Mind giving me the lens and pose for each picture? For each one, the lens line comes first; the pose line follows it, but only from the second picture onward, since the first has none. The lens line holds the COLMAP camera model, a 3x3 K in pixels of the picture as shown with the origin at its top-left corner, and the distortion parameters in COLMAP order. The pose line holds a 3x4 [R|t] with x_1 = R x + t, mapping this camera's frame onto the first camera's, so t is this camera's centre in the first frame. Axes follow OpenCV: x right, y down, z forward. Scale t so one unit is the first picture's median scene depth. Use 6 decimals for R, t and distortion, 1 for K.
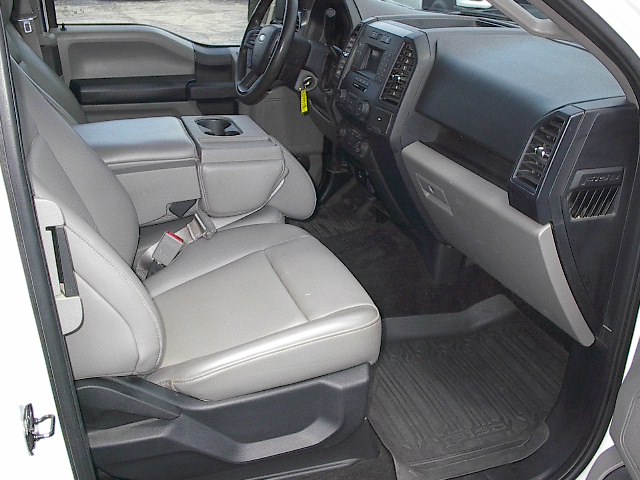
lens RADIAL K [[716.7, 0, 320.0], [0, 716.7, 240.0], [0, 0, 1]] dist [-0.183210, 0.216495]
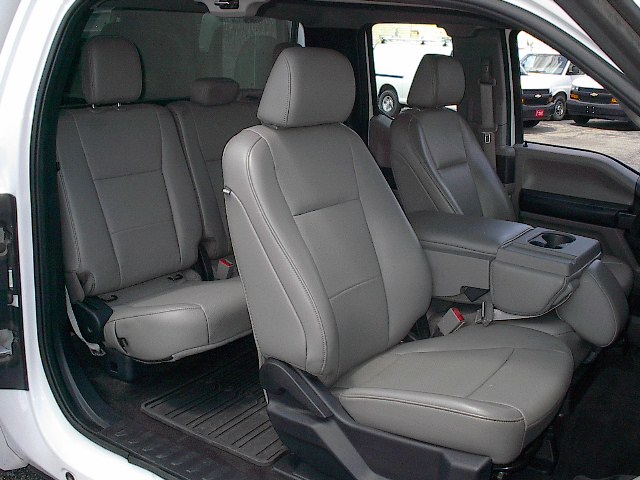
lens RADIAL K [[716.7, 0, 320.0], [0, 716.7, 240.0], [0, 0, 1]] dist [-0.183210, 0.216495]
pose [[0.580060, 0.194663, -0.790972, 0.561229], [-0.340856, 0.939931, -0.018645, -0.019916], [0.739829, 0.280422, 0.611568, 0.083685]]
